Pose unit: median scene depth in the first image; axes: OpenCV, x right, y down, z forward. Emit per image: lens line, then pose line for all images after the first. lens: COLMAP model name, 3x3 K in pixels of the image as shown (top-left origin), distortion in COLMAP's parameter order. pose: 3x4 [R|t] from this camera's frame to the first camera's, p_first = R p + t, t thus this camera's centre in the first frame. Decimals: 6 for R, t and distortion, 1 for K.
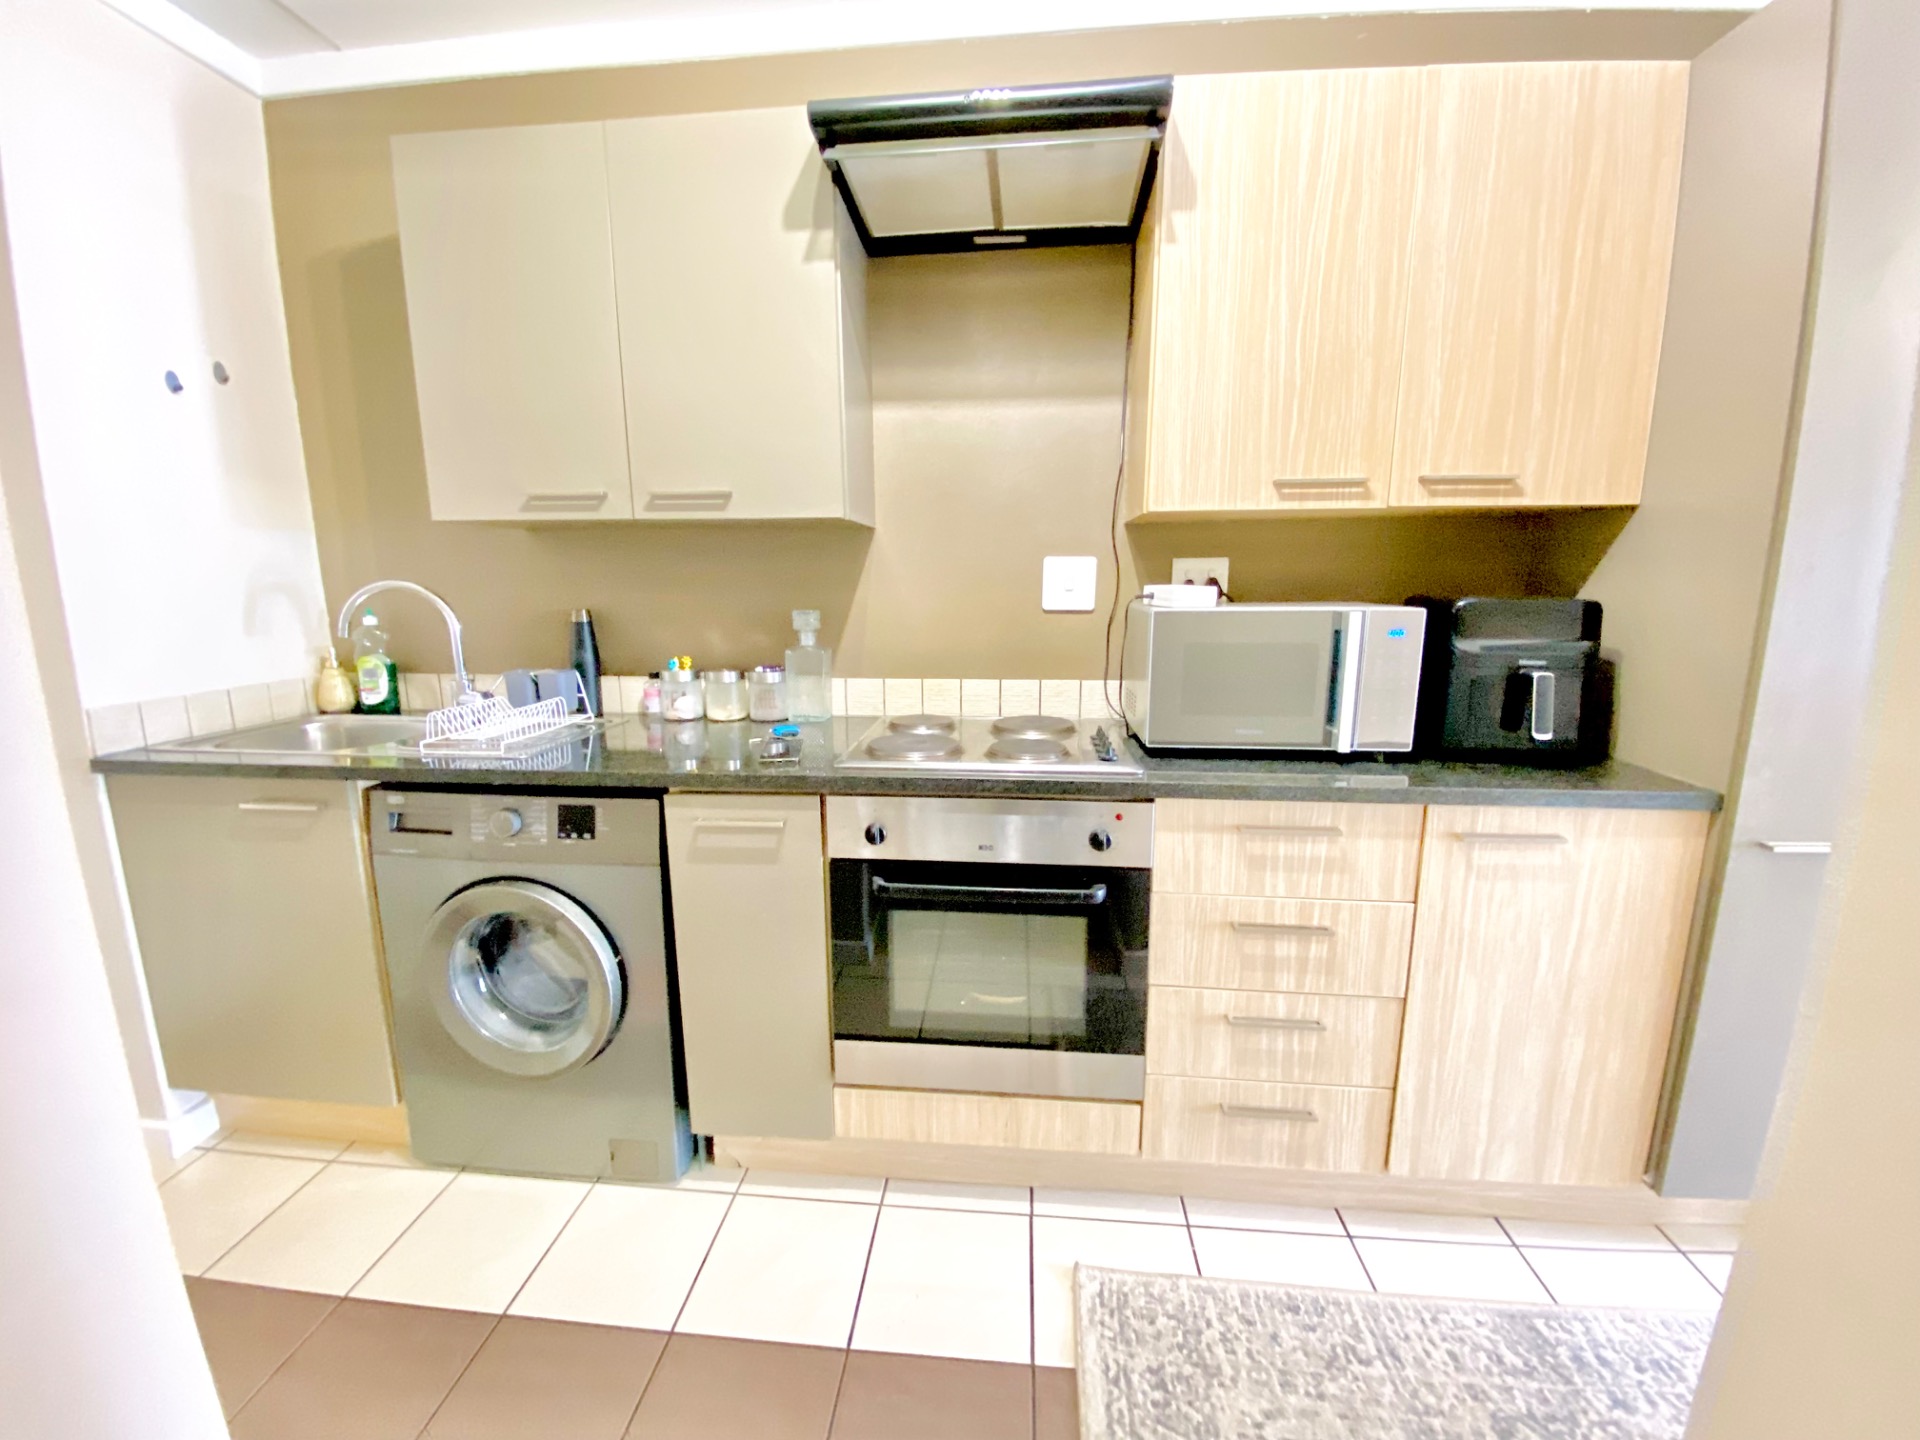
lens RADIAL K [[773.1, 0, 953.3], [0, 773.1, 705.5], [0, 0, 1]] dist [0.034212, -0.034869]
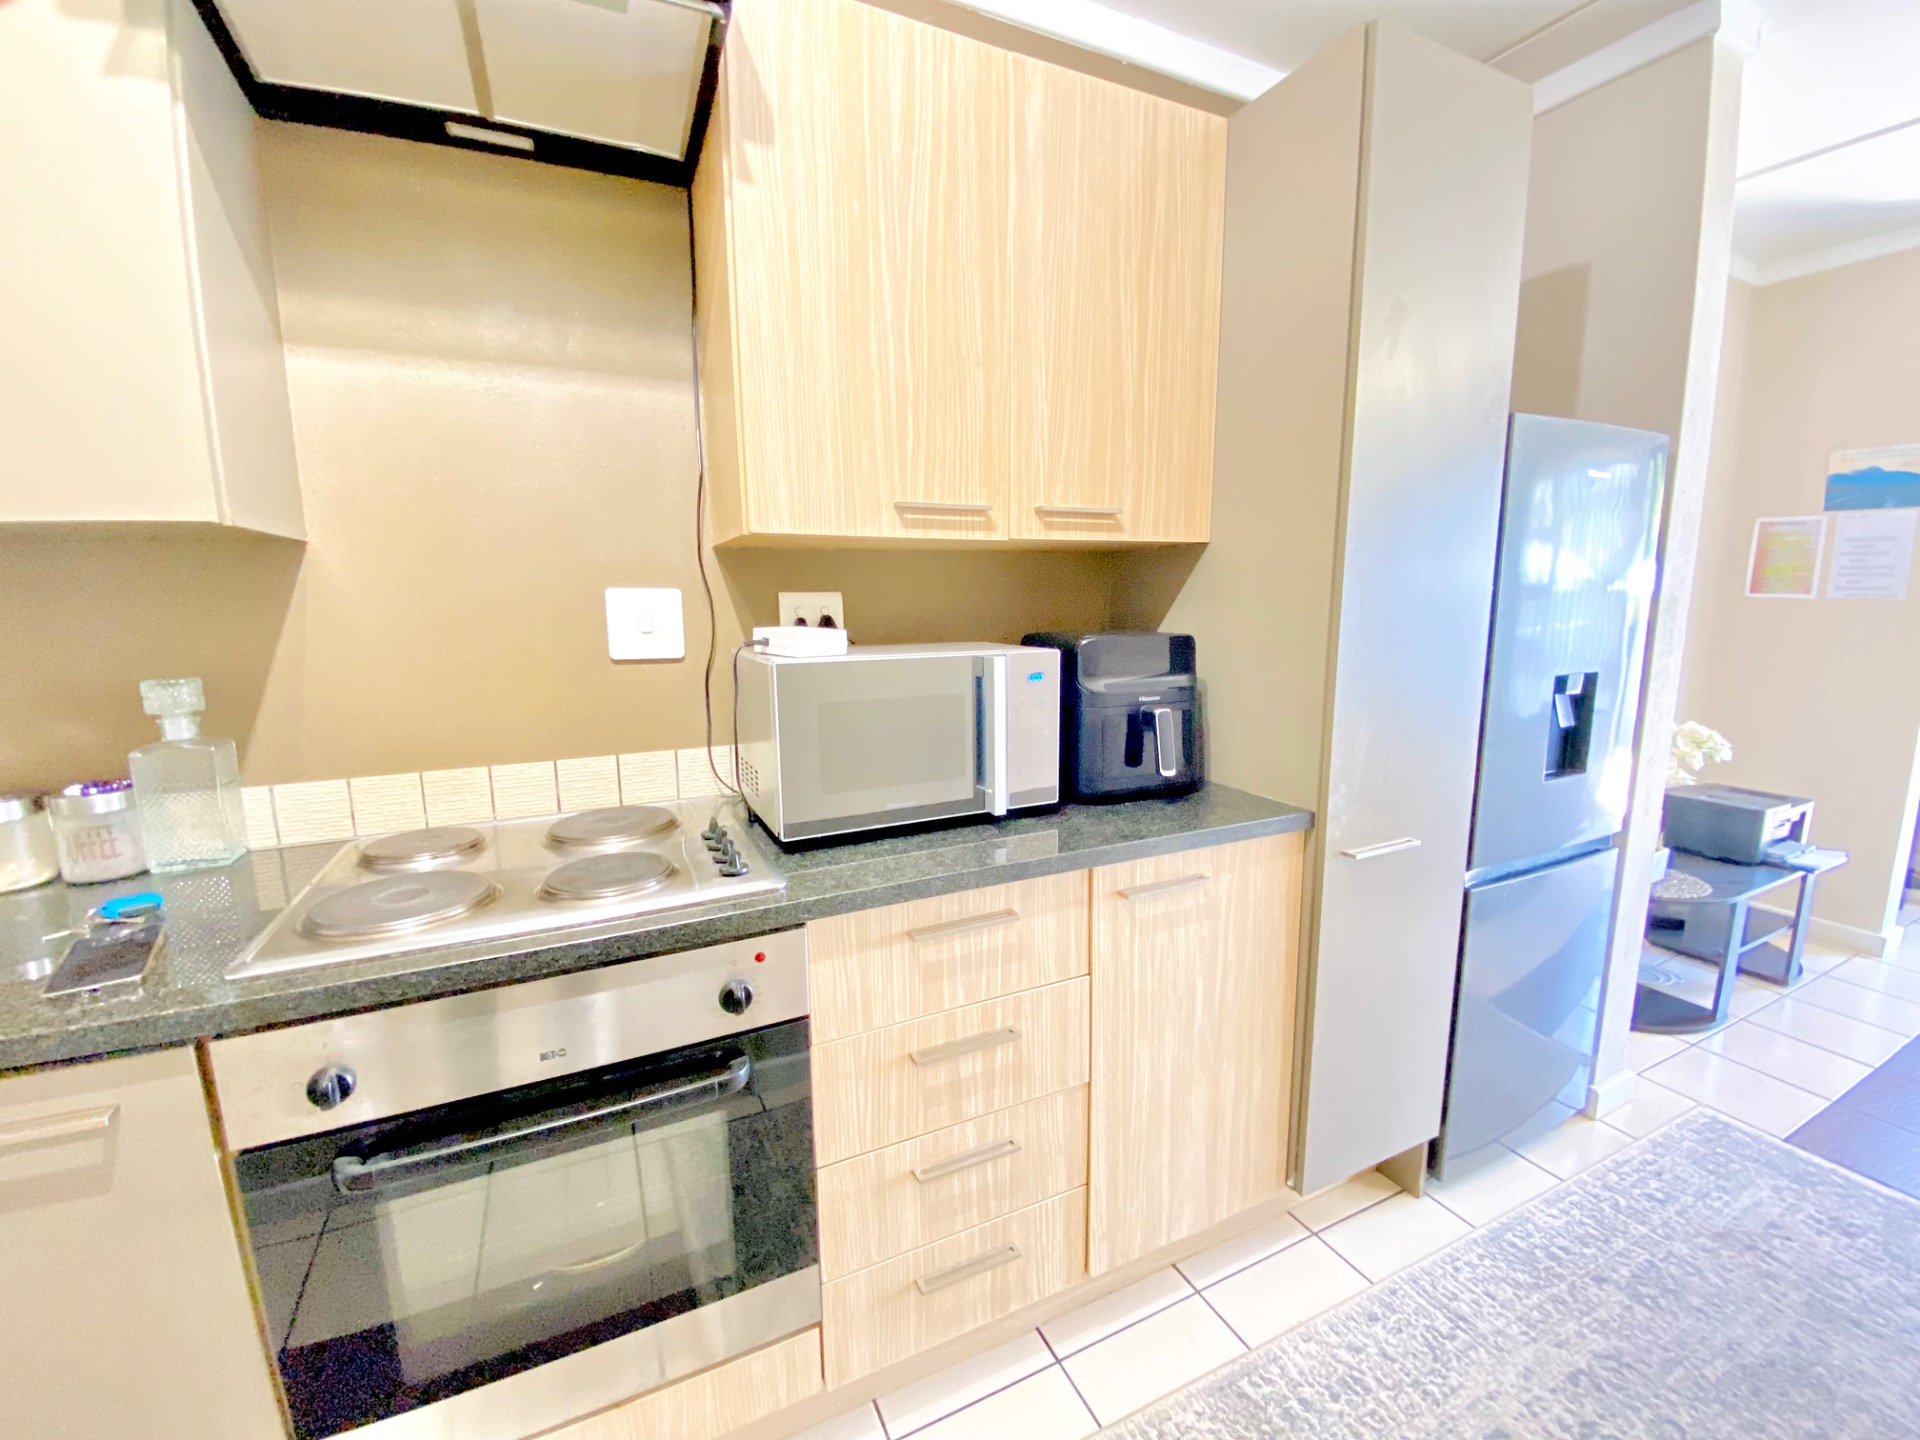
lens RADIAL K [[783.9, 0, 958.1], [0, 783.9, 725.5], [0, 0, 1]] dist [0.031342, -0.022799]
pose [[0.860791, -0.086400, 0.501571, 0.024322], [0.091936, 0.995670, 0.013733, -0.057155], [-0.500586, 0.034291, 0.865007, 0.252167]]
